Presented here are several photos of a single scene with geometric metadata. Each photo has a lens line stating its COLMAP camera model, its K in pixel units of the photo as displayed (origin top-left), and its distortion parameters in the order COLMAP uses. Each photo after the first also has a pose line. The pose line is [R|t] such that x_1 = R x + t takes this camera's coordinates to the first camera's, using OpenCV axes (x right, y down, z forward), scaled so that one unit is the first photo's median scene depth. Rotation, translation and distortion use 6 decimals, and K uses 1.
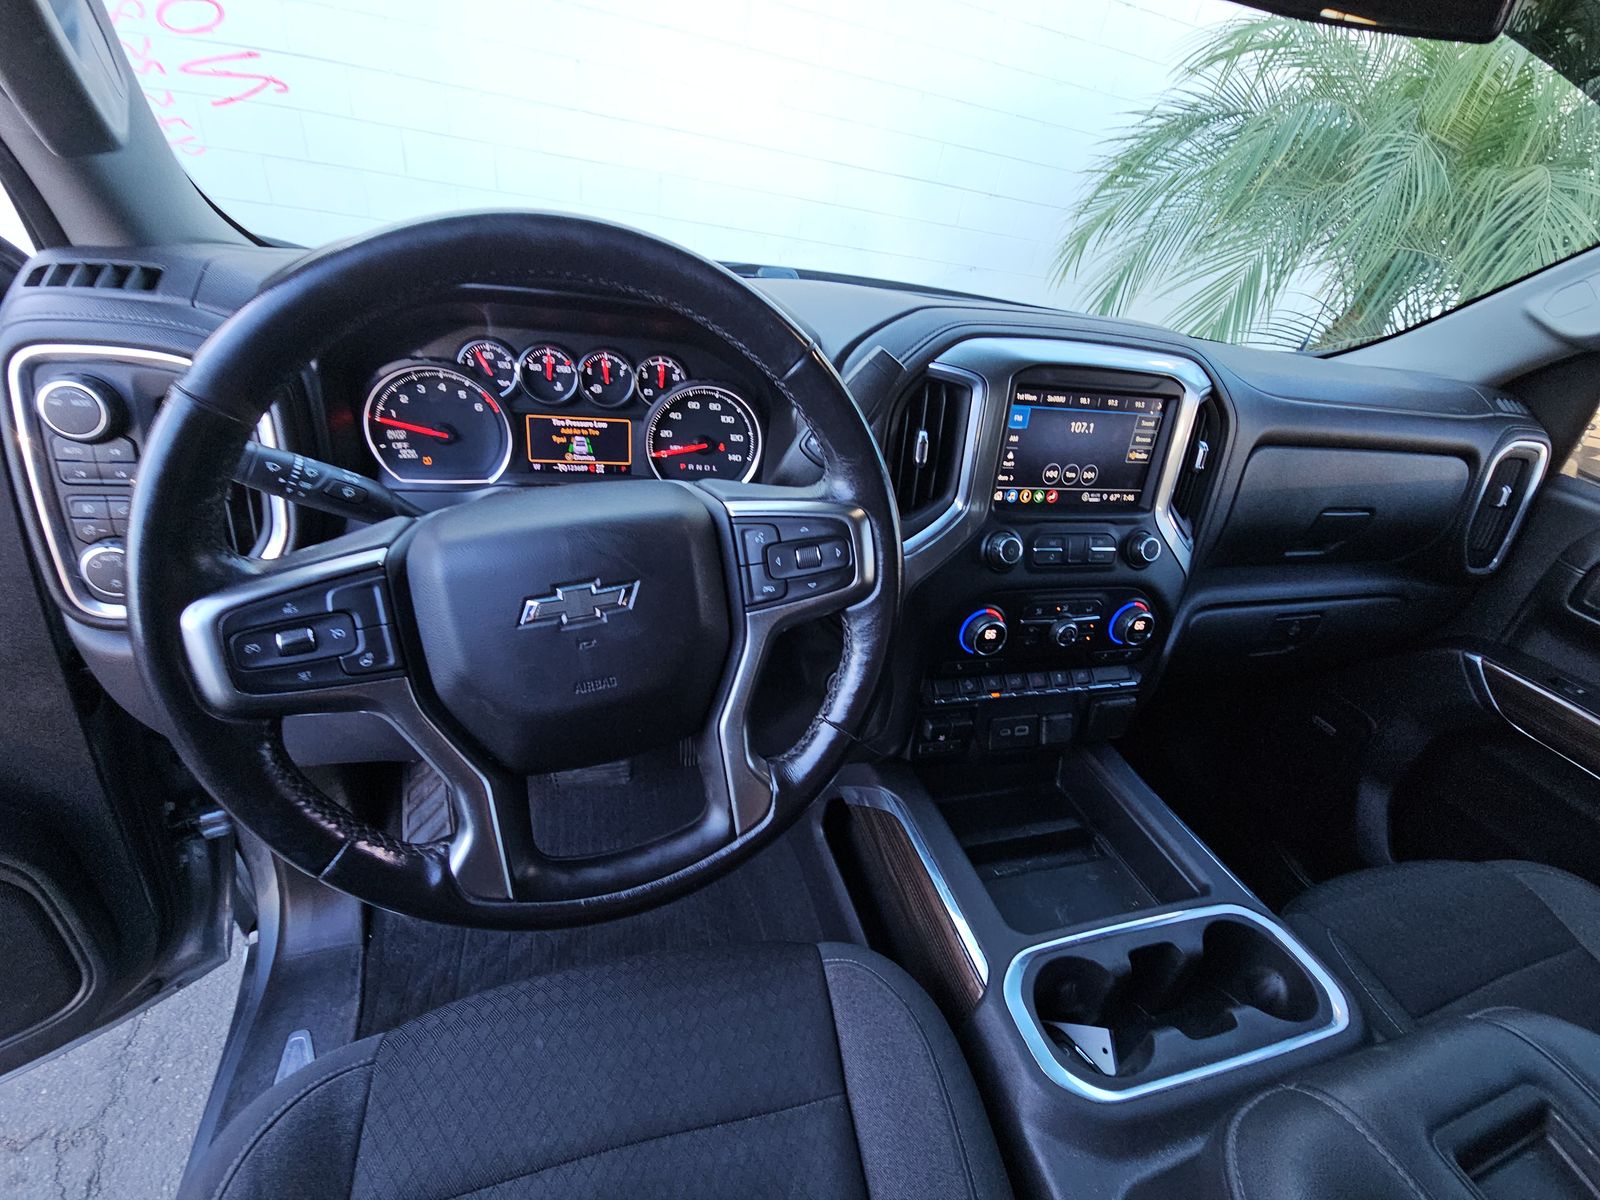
lens RADIAL K [[653.3, 0, 804.7], [0, 653.3, 598.1], [0, 0, 1]] dist [0.000403, -0.005095]
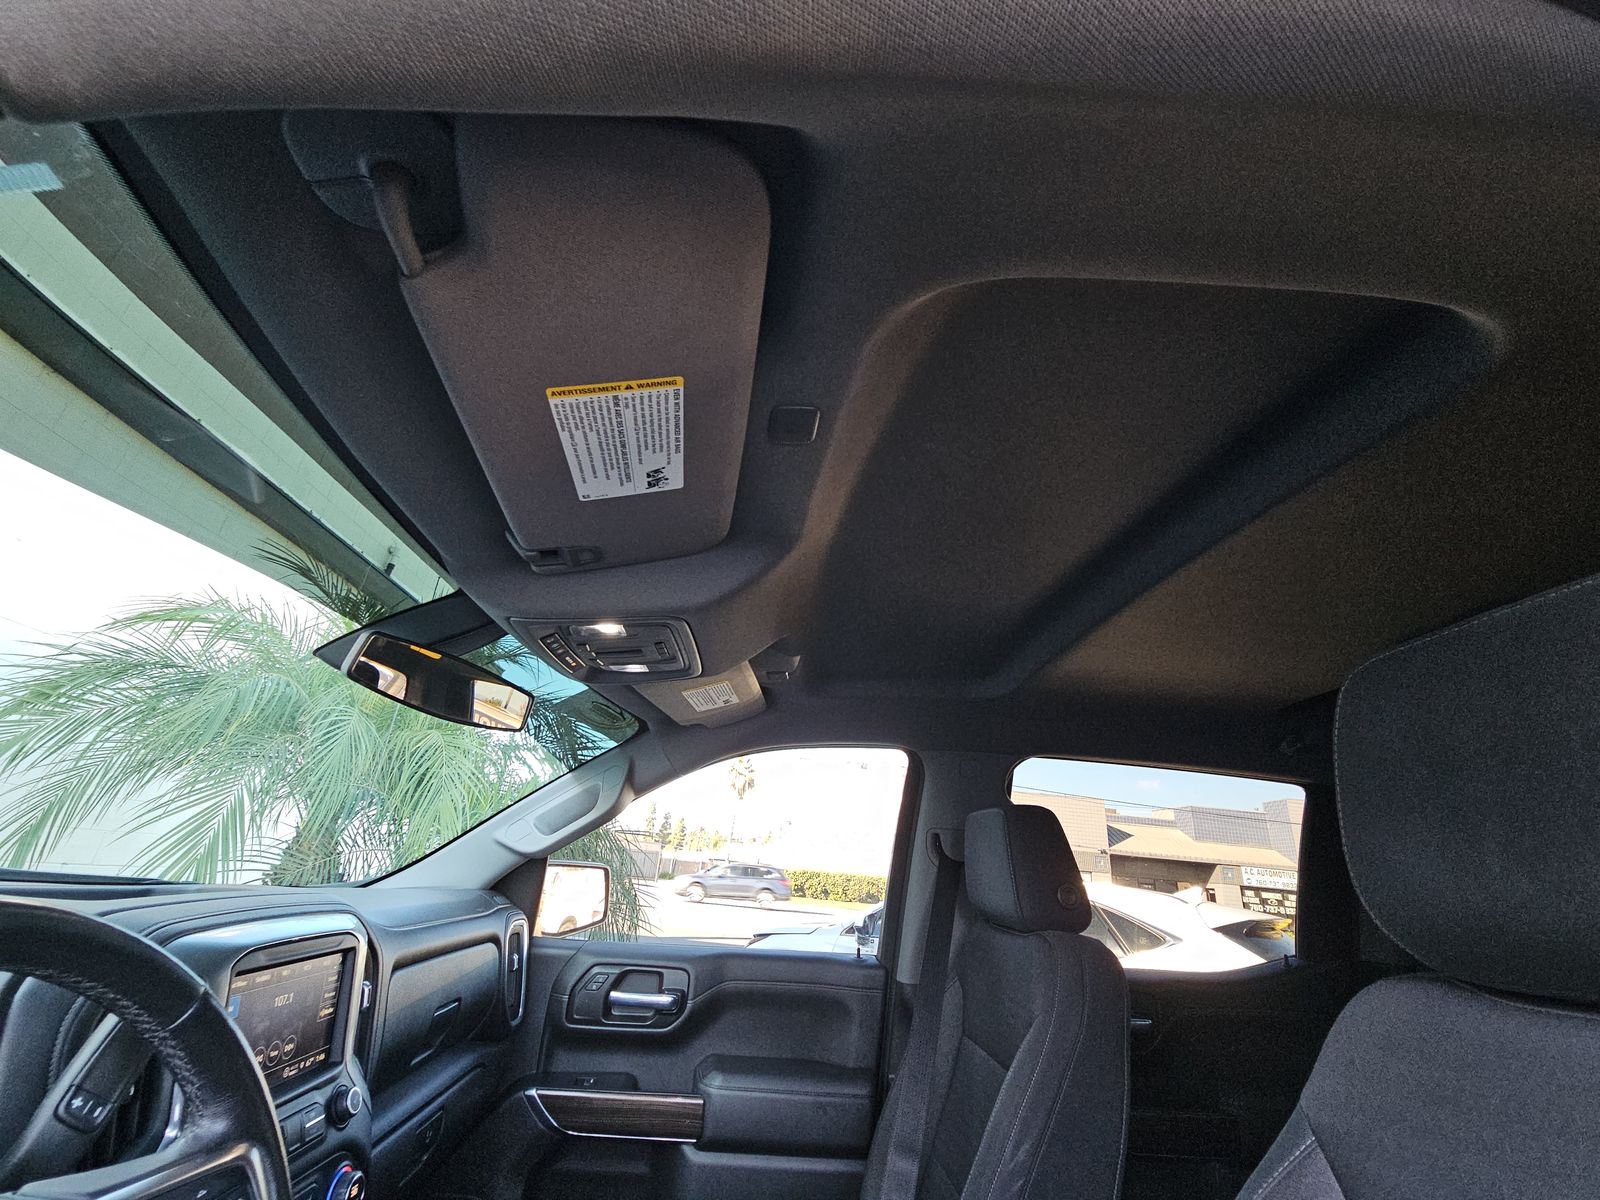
lens RADIAL K [[645.0, 0, 799.7], [0, 645.0, 598.1], [0, 0, 1]] dist [0.014685, -0.016794]
pose [[0.231233, 0.261572, 0.937076, -0.516550], [0.445266, 0.827932, -0.340980, -0.078801], [-0.865026, 0.496094, 0.074976, -0.097796]]
